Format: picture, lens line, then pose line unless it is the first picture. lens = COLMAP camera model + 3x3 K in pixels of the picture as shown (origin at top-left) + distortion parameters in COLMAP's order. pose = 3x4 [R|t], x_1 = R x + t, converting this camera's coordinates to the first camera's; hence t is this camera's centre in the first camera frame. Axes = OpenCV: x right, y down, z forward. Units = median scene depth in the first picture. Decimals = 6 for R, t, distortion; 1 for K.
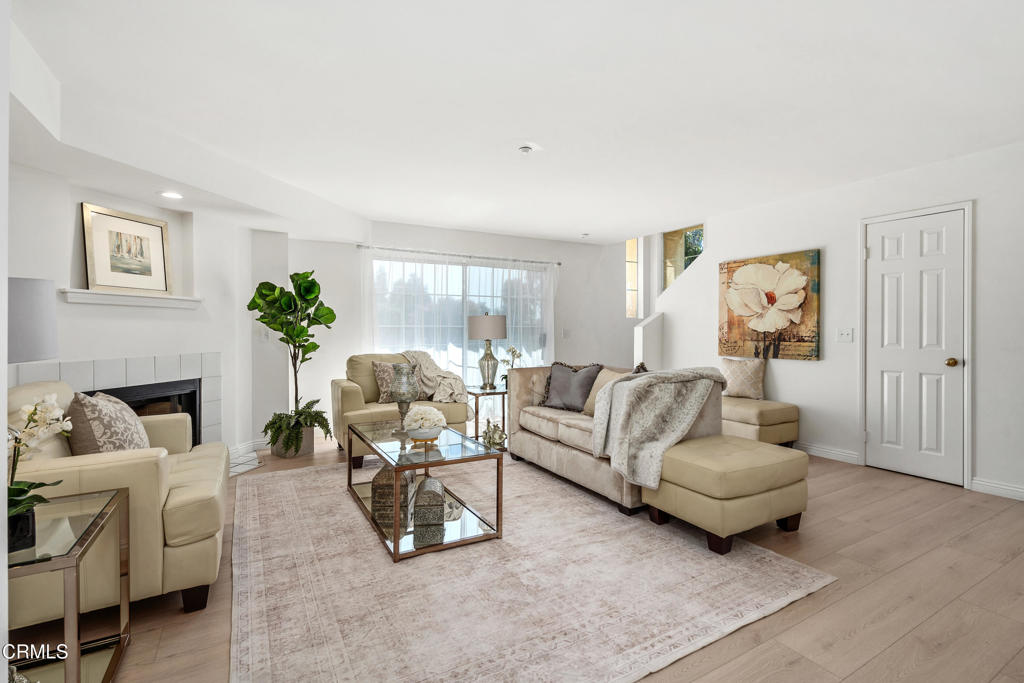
lens RADIAL K [[471.8, 0, 520.7], [0, 471.8, 337.4], [0, 0, 1]] dist [-0.002300, -0.000831]
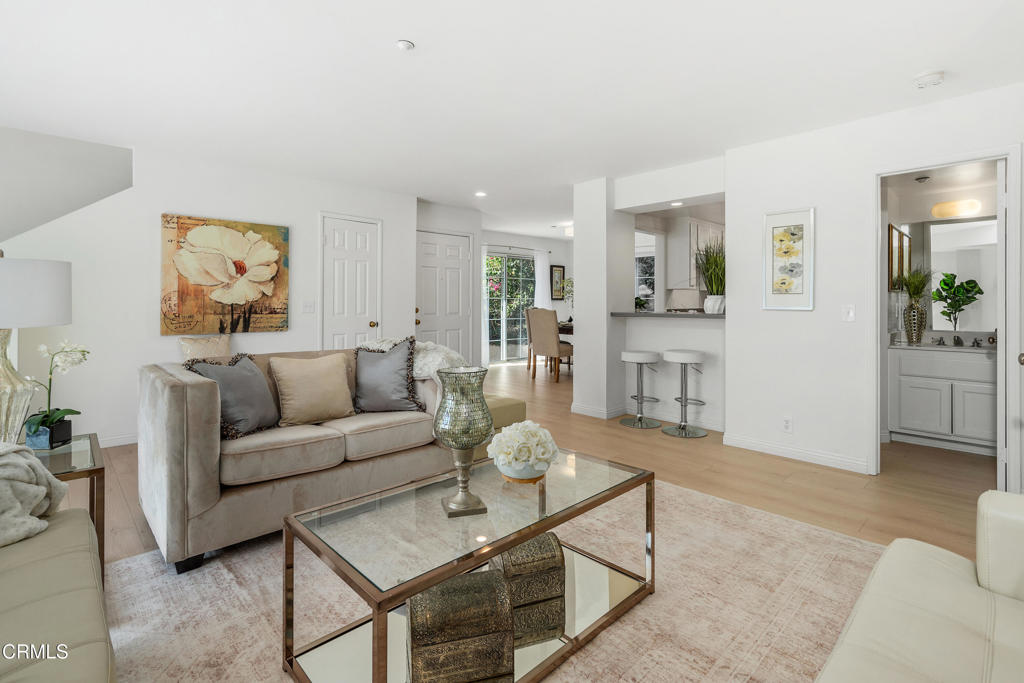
lens RADIAL K [[471.8, 0, 500.7], [0, 471.8, 309.0], [0, 0, 1]] dist [-0.002300, -0.000831]
pose [[-0.218782, -0.011011, 0.975712, -0.502135], [0.009803, 0.999861, 0.013482, -0.009794], [-0.975725, 0.012514, -0.218643, 0.722772]]
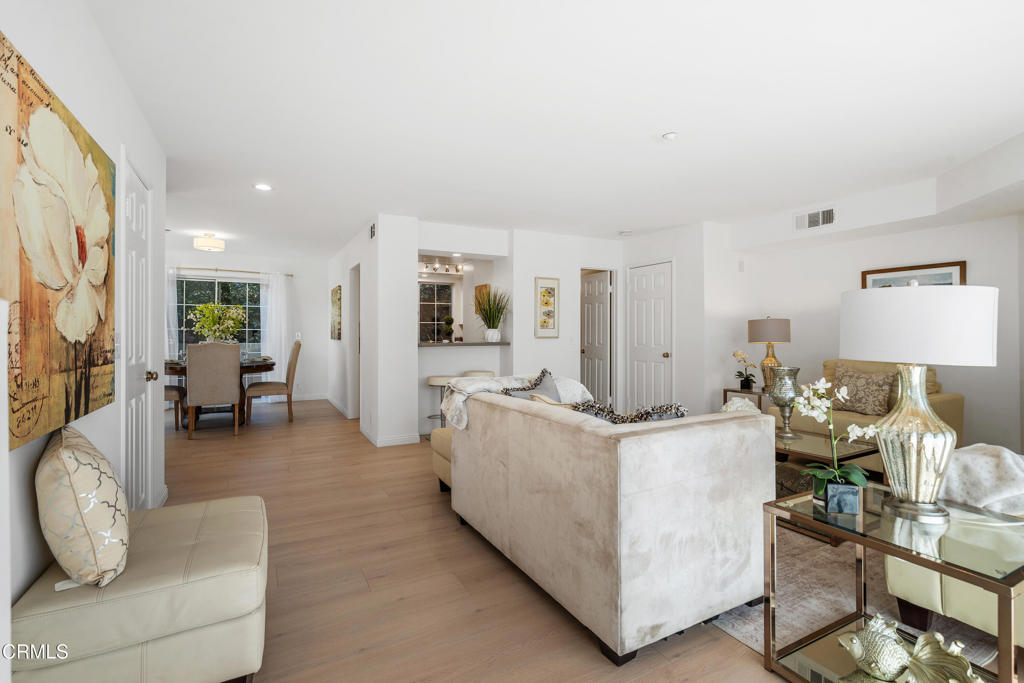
lens RADIAL K [[471.8, 0, 502.6], [0, 471.8, 332.5], [0, 0, 1]] dist [-0.002300, -0.000831]
pose [[-0.998628, 0.005748, 0.052055, 0.207098], [0.006180, 0.999948, 0.008143, -0.020110], [-0.052006, 0.008453, -0.998611, 1.375891]]
